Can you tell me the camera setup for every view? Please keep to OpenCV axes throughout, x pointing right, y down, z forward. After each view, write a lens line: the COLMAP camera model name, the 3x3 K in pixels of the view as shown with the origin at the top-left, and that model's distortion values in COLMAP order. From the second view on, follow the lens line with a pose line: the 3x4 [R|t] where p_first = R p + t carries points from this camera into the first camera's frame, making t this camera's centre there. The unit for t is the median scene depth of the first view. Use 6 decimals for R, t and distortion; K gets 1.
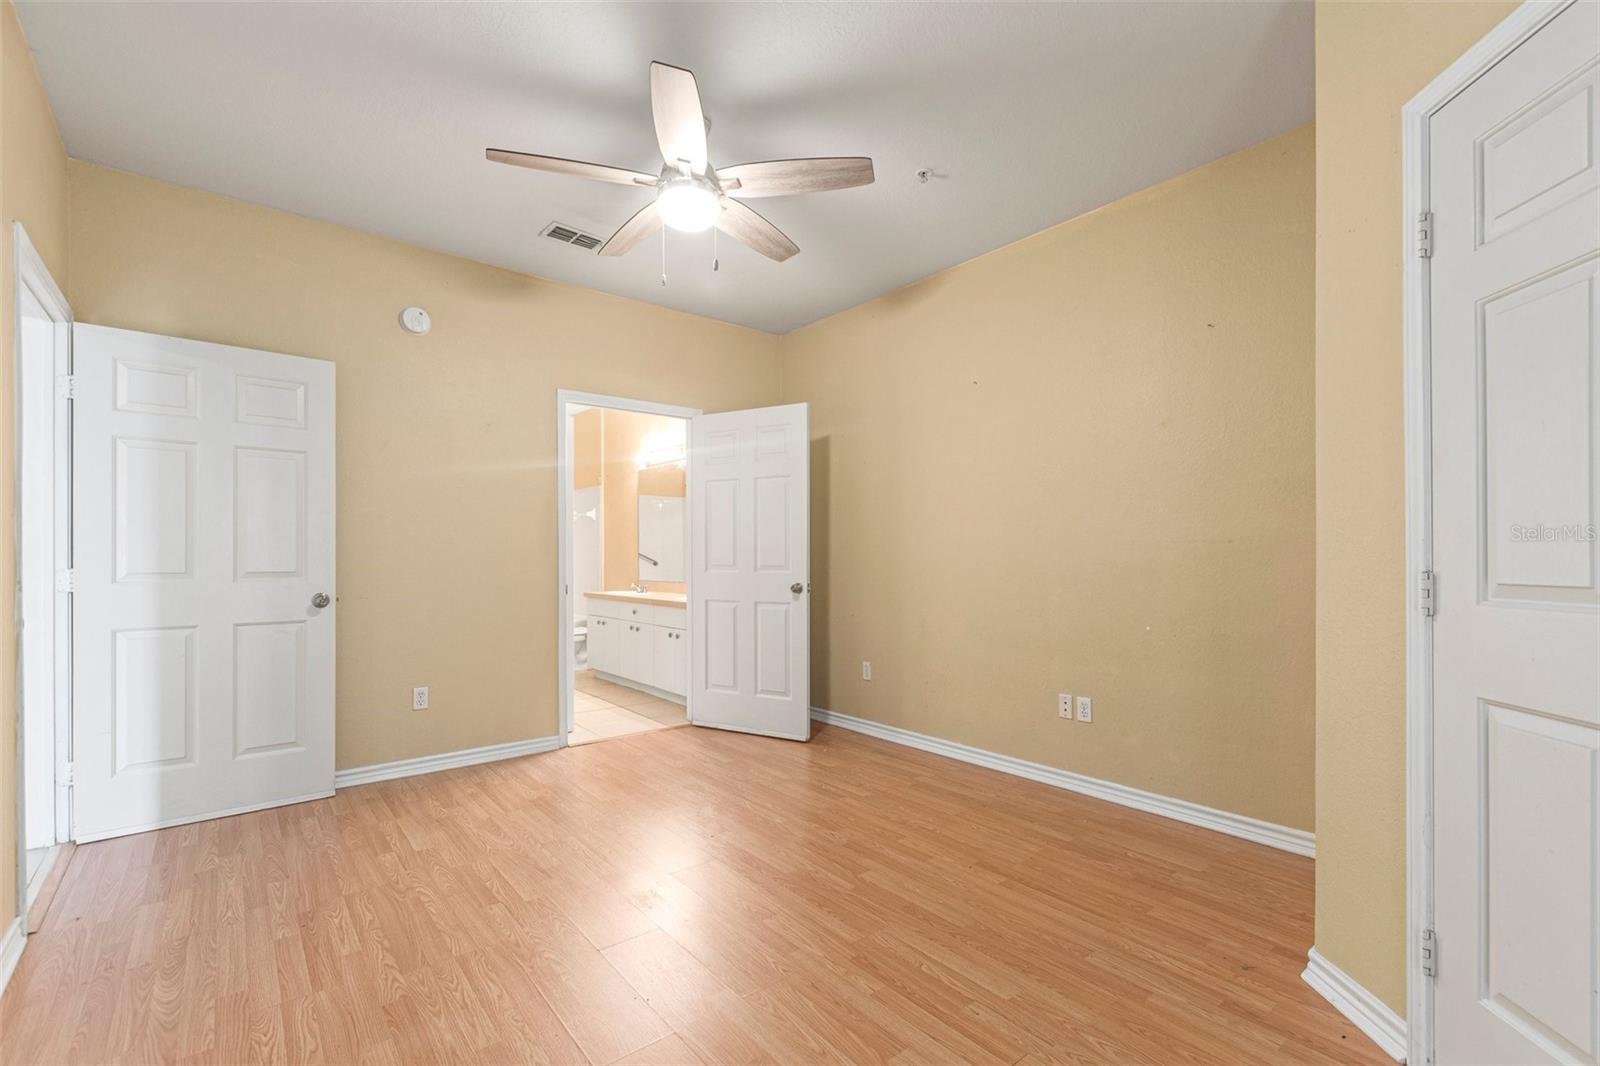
lens RADIAL K [[700.6, 0, 800.7], [0, 700.6, 553.1], [0, 0, 1]] dist [0.012681, -0.003212]
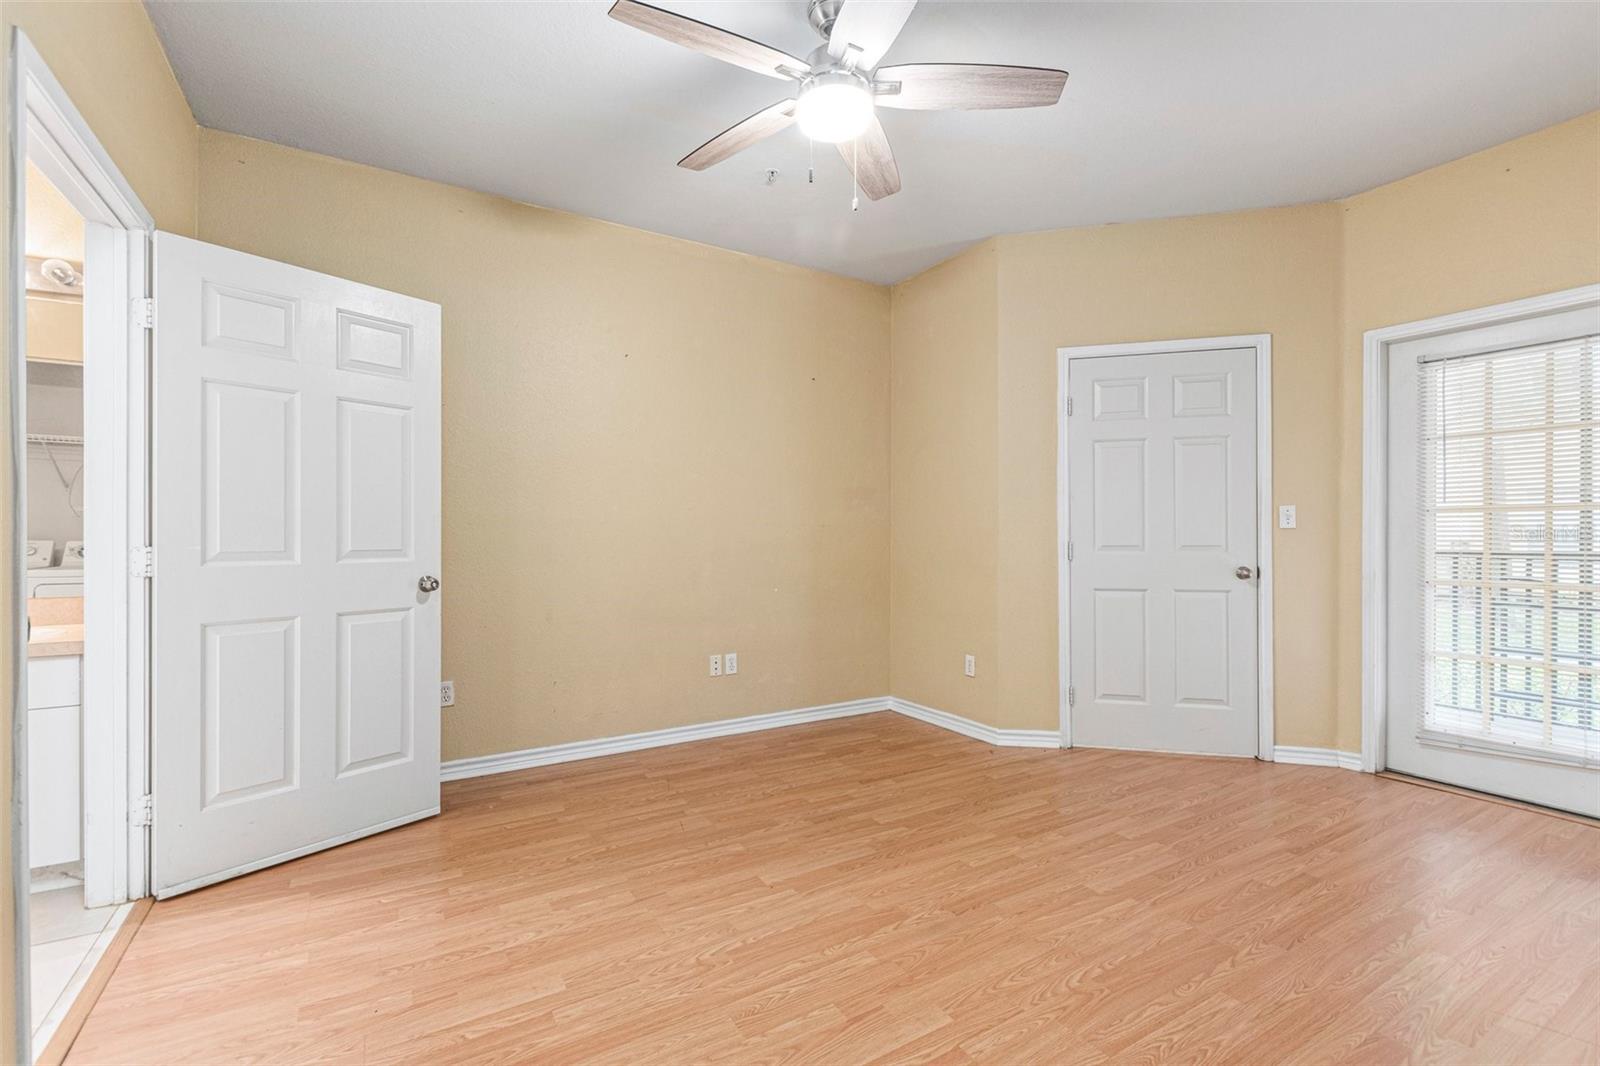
lens RADIAL K [[700.6, 0, 796.5], [0, 700.6, 538.4], [0, 0, 1]] dist [0.012681, -0.003212]
pose [[0.144978, -0.000867, 0.989435, -0.855148], [-0.004966, 0.999986, 0.001604, 0.007299], [-0.989422, -0.005146, 0.144971, 0.808541]]
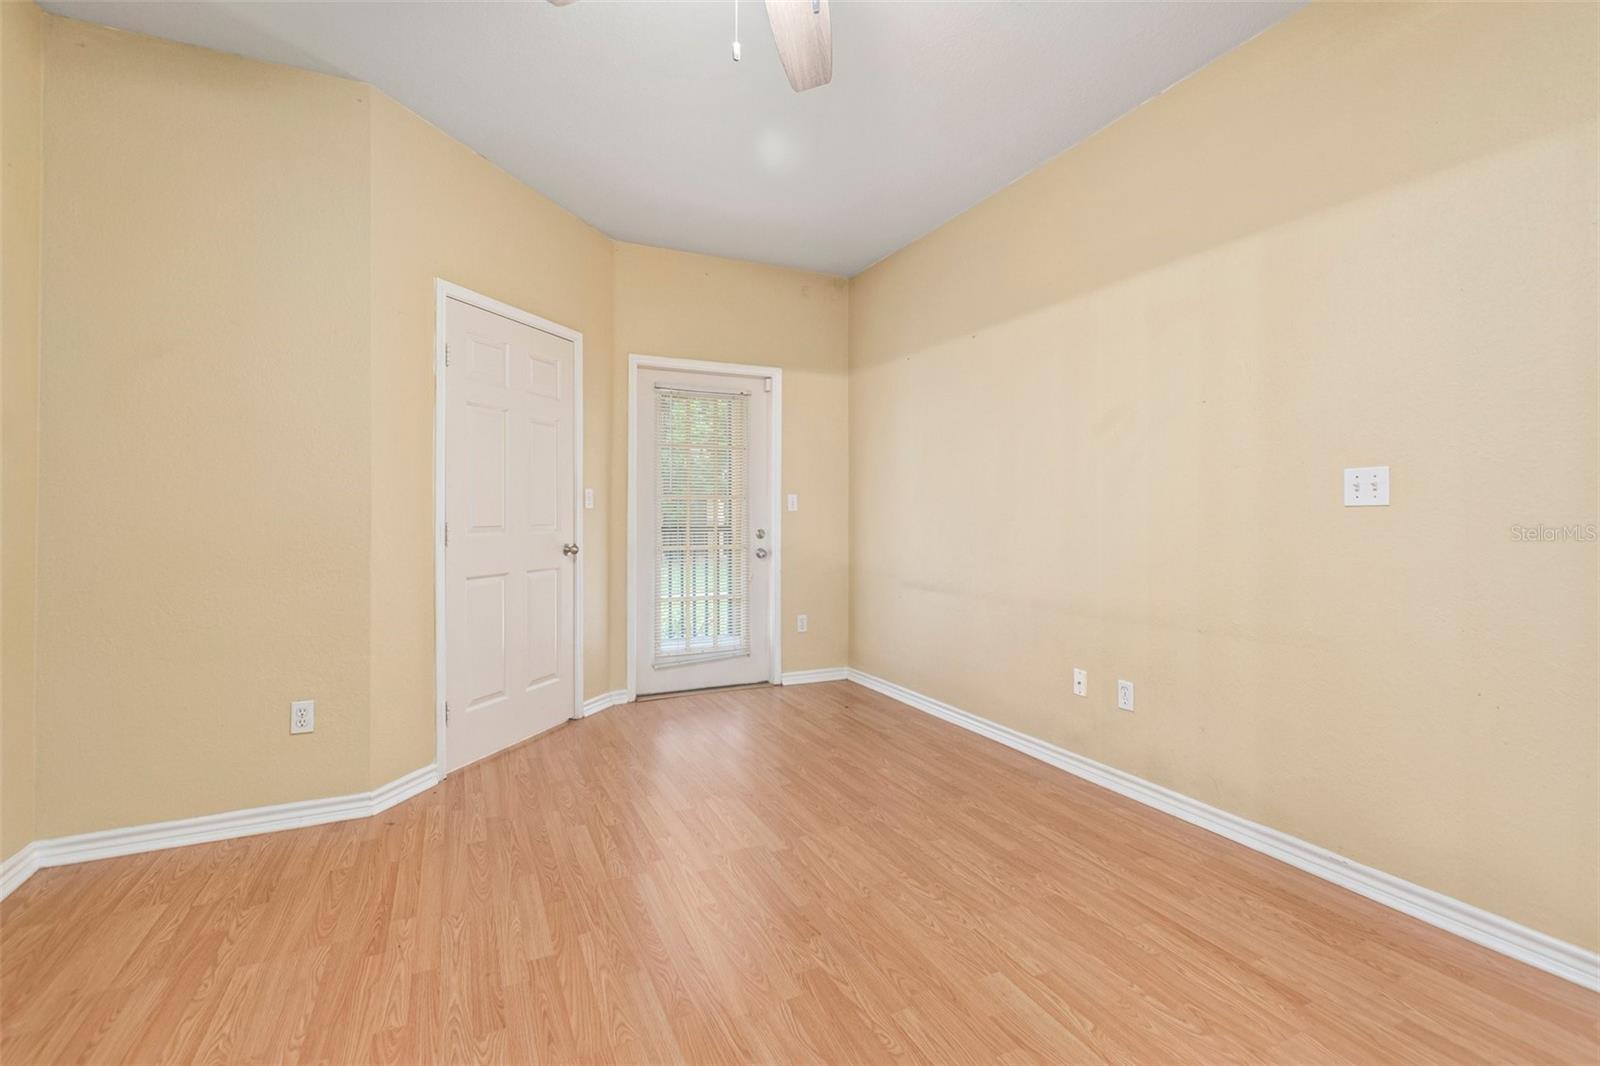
lens RADIAL K [[700.6, 0, 790.8], [0, 700.6, 517.7], [0, 0, 1]] dist [0.012681, -0.003212]
pose [[-0.969872, 0.002735, 0.243600, -0.274825], [0.001621, 0.999987, -0.004774, 0.011951], [-0.243610, -0.004235, -0.969864, 1.365628]]
